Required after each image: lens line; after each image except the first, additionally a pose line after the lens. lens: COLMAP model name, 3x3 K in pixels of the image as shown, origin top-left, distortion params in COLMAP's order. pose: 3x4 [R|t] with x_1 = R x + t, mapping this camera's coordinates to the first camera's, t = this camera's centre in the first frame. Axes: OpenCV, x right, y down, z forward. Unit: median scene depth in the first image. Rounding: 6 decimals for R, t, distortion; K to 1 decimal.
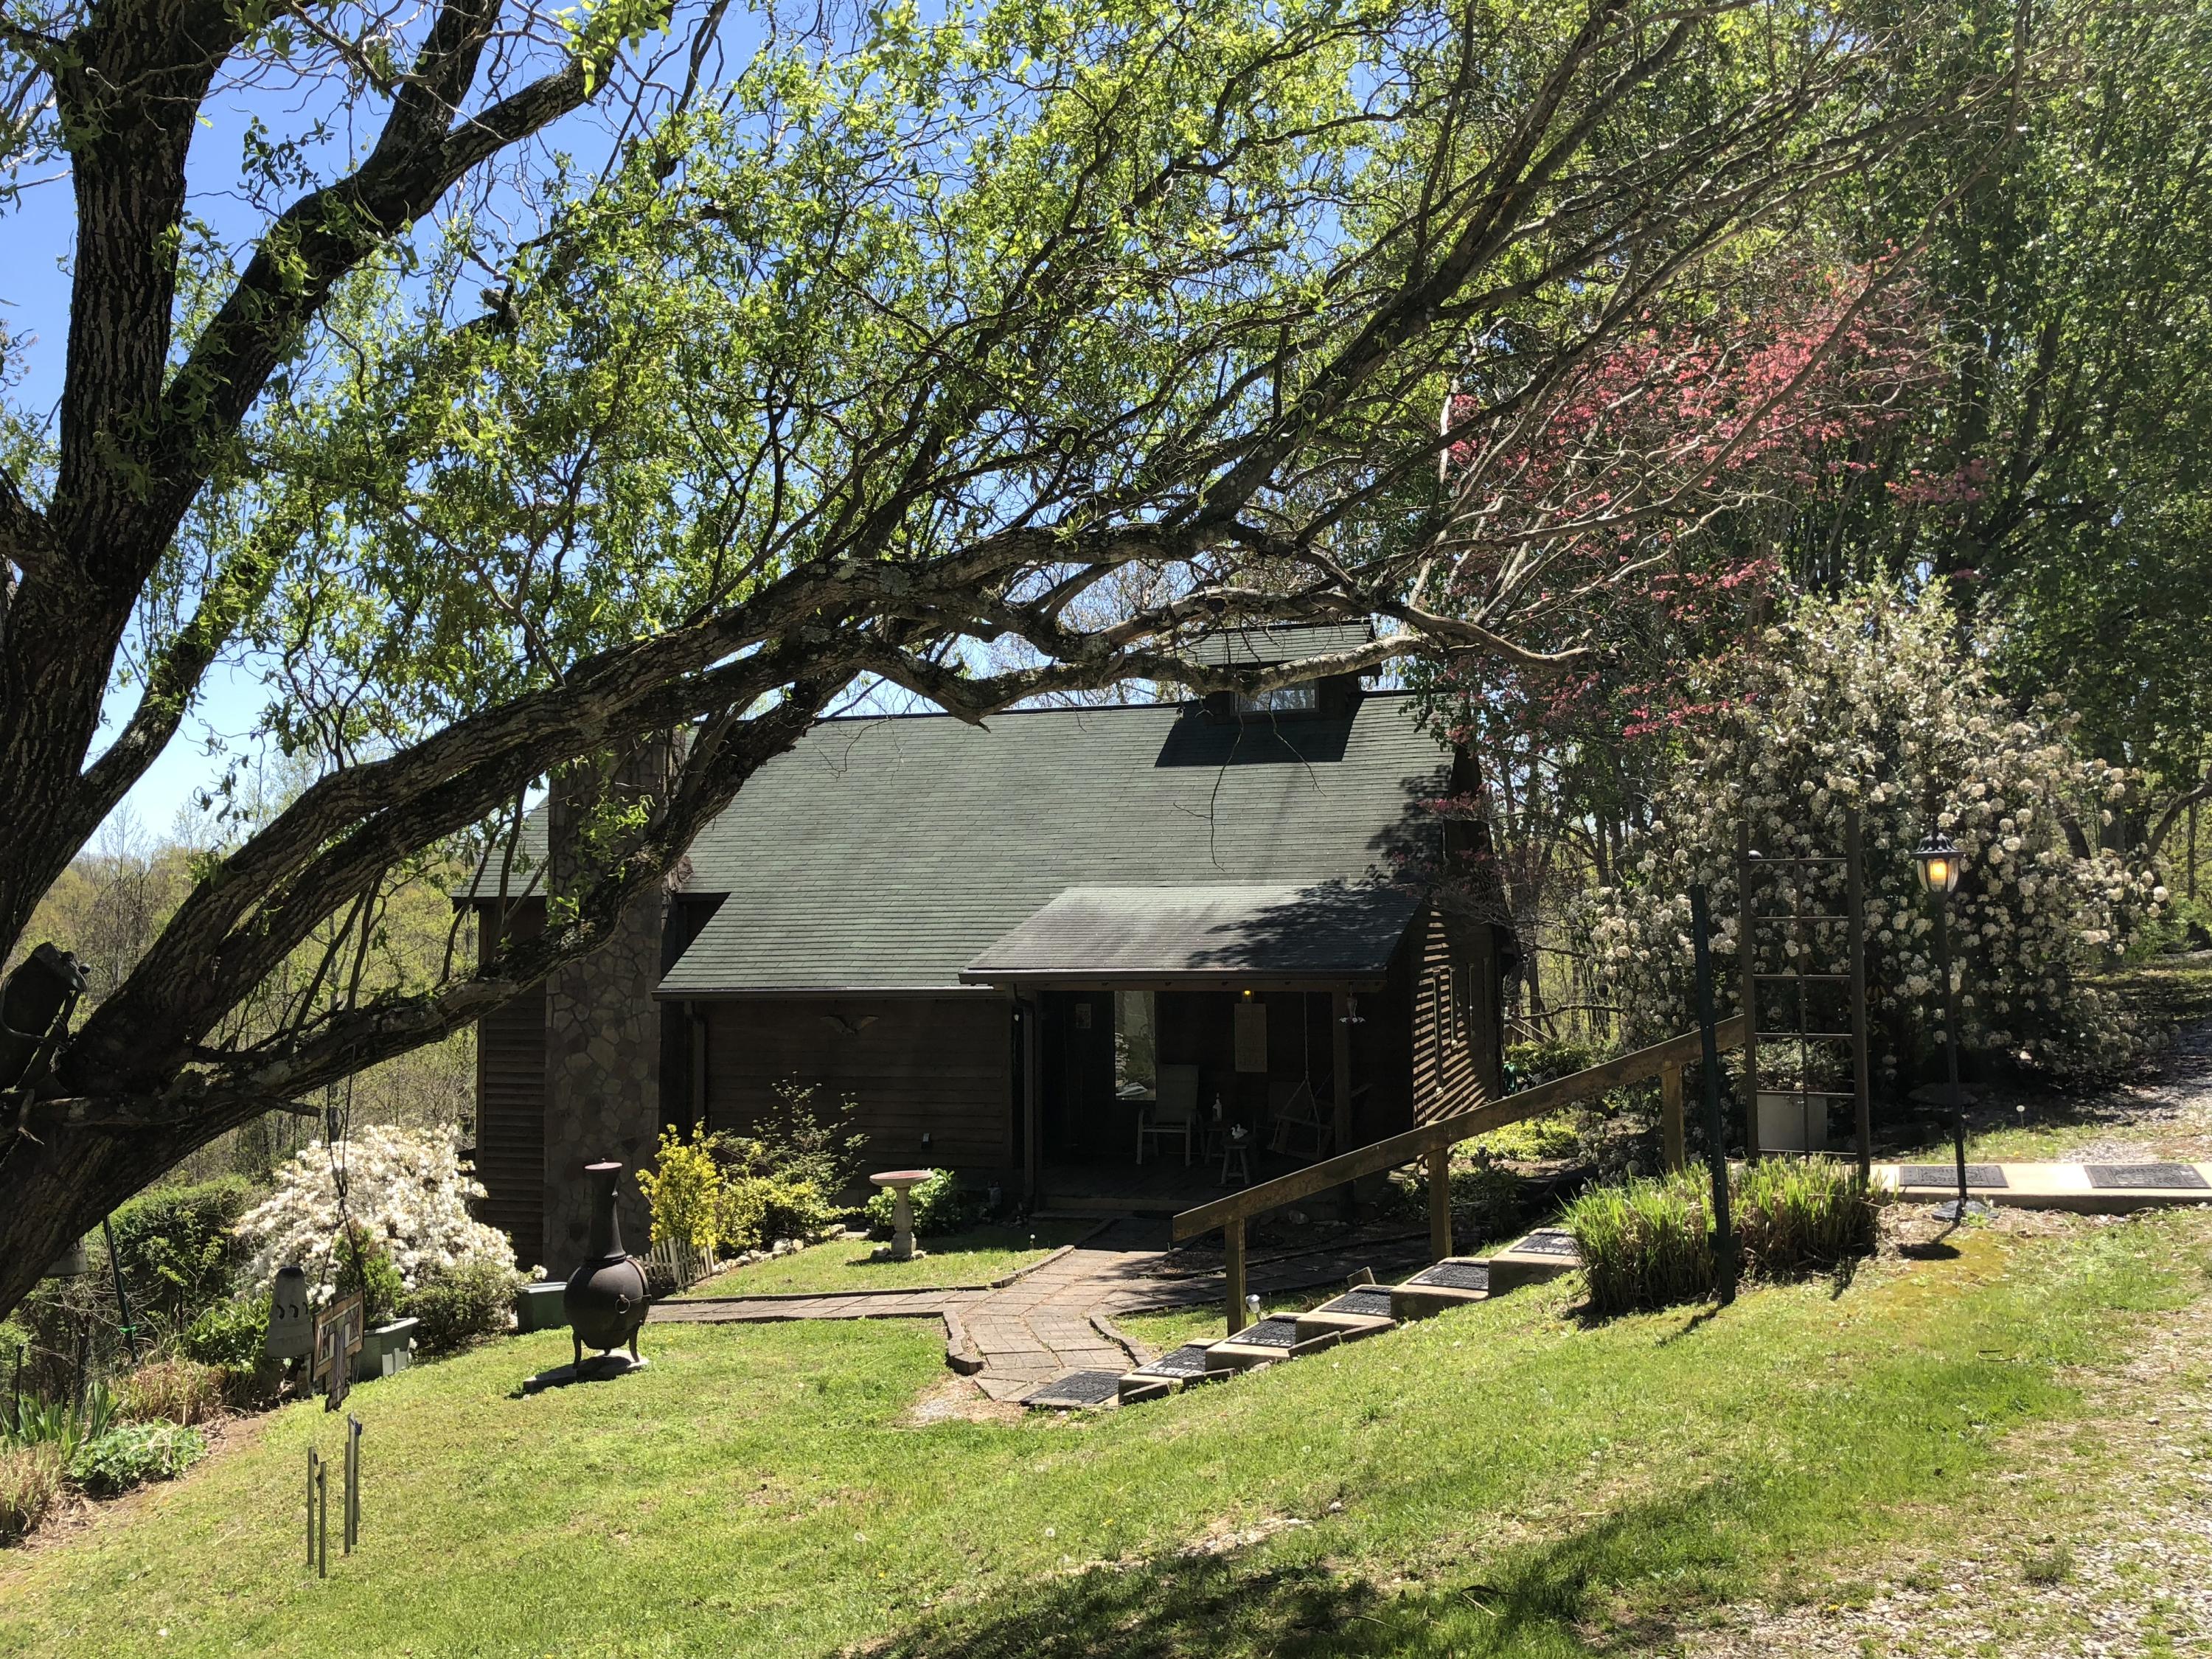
lens RADIAL K [[1809.6, 0, 1123.2], [0, 1809.6, 821.8], [0, 0, 1]] dist [0.028674, -0.026680]
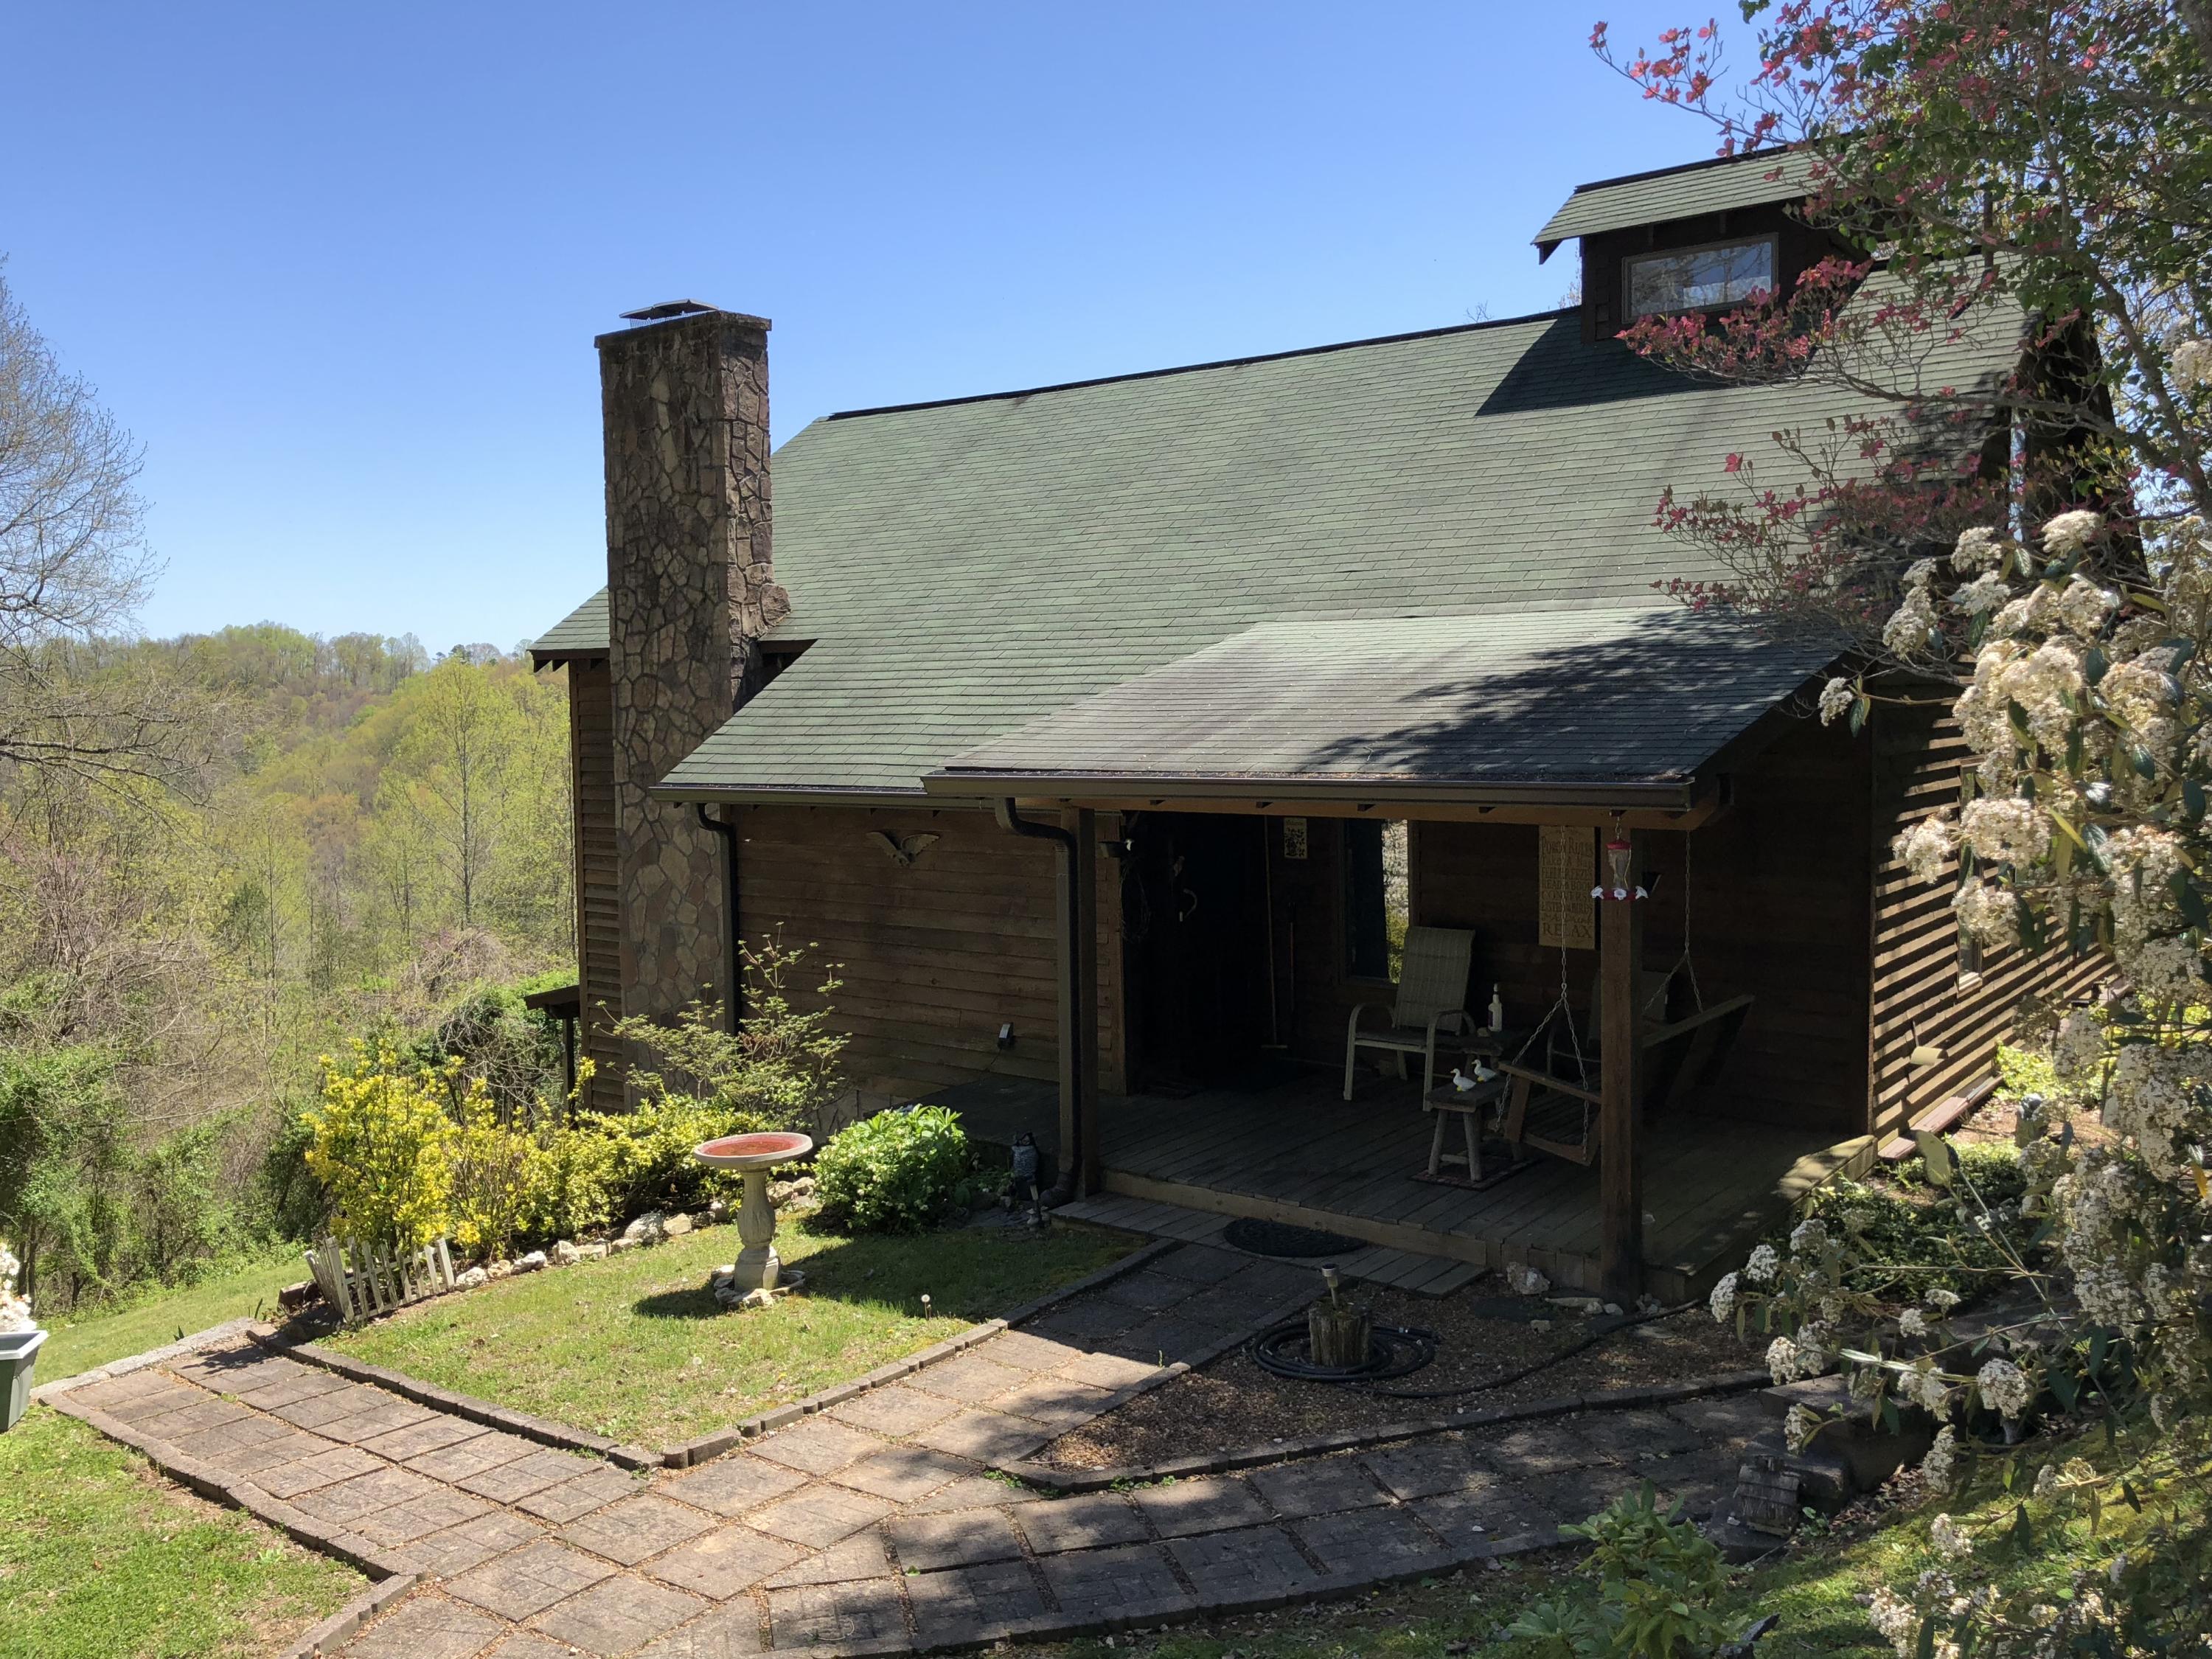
lens RADIAL K [[1809.6, 0, 1111.0], [0, 1809.6, 809.7], [0, 0, 1]] dist [0.028674, -0.026680]
pose [[0.933357, 0.019027, -0.358444, 0.153147], [0.027042, 0.992029, 0.123074, 0.026112], [0.357929, -0.124565, 0.925403, 0.479574]]
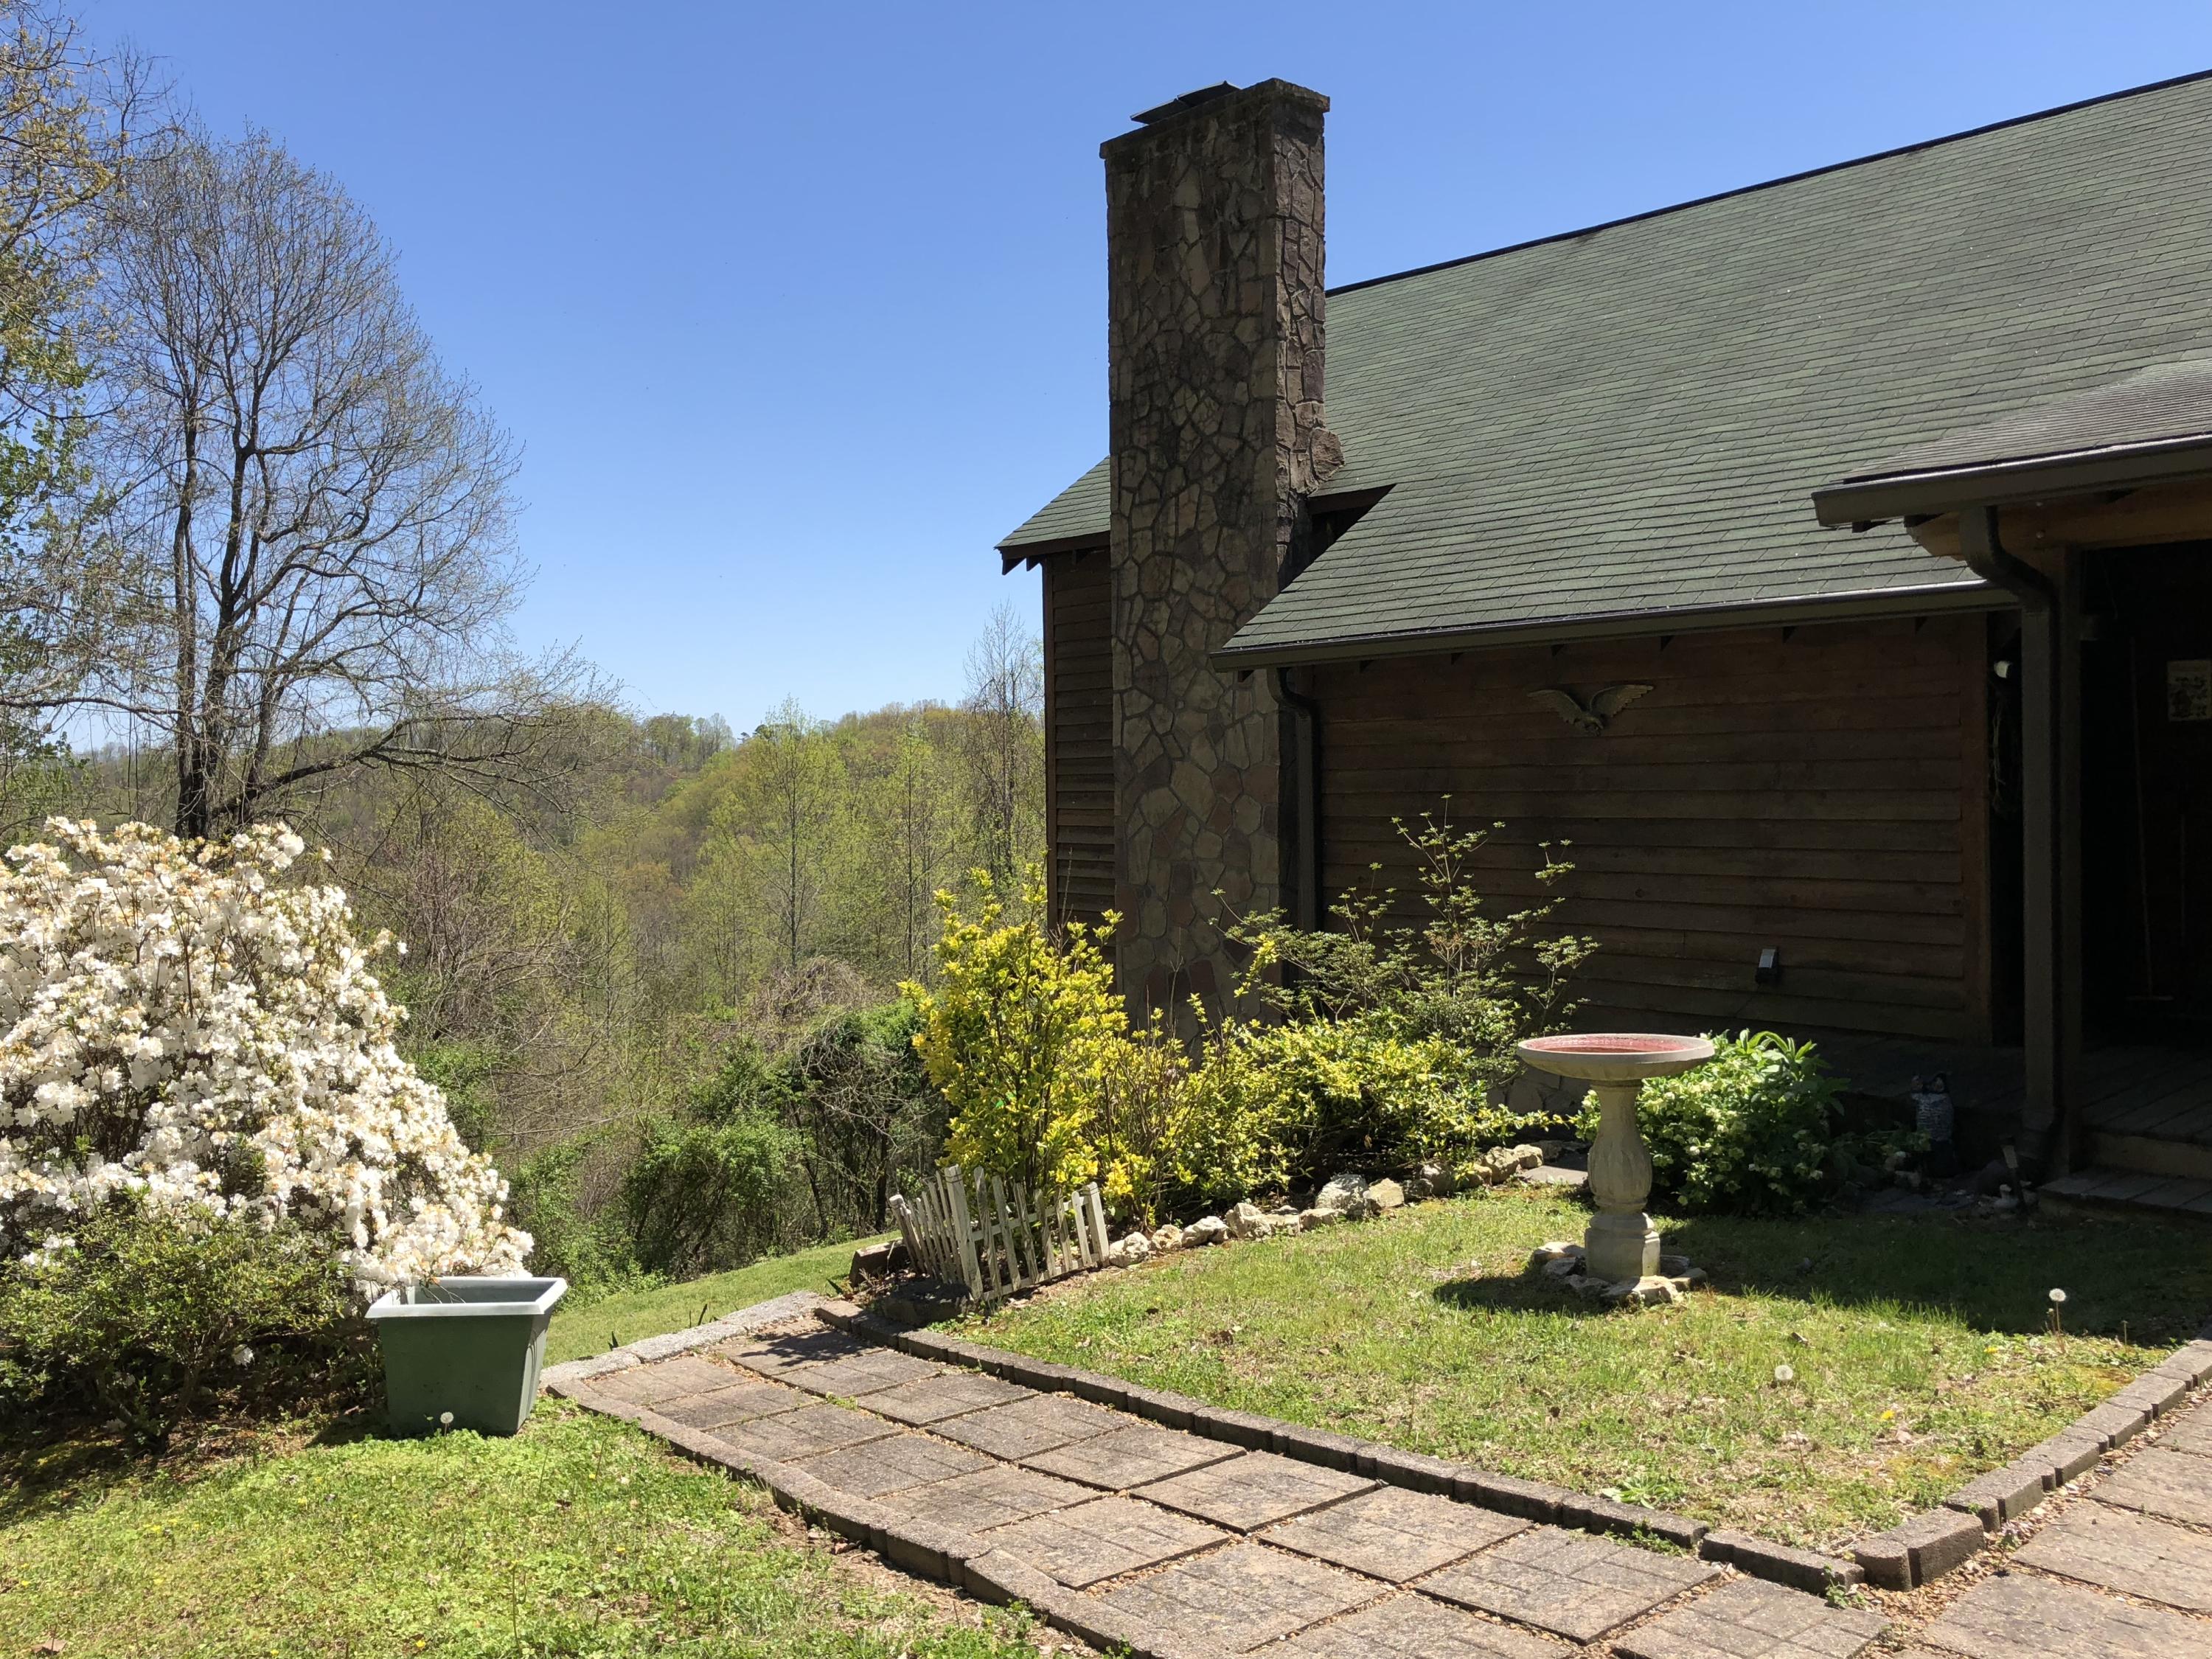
lens RADIAL K [[1809.6, 0, 1098.3], [0, 1809.6, 811.6], [0, 0, 1]] dist [0.028674, -0.026680]
pose [[0.865577, 0.007520, -0.500720, -0.032322], [0.034061, 0.996688, 0.073847, 0.108922], [0.499616, -0.080975, 0.862454, 0.585656]]
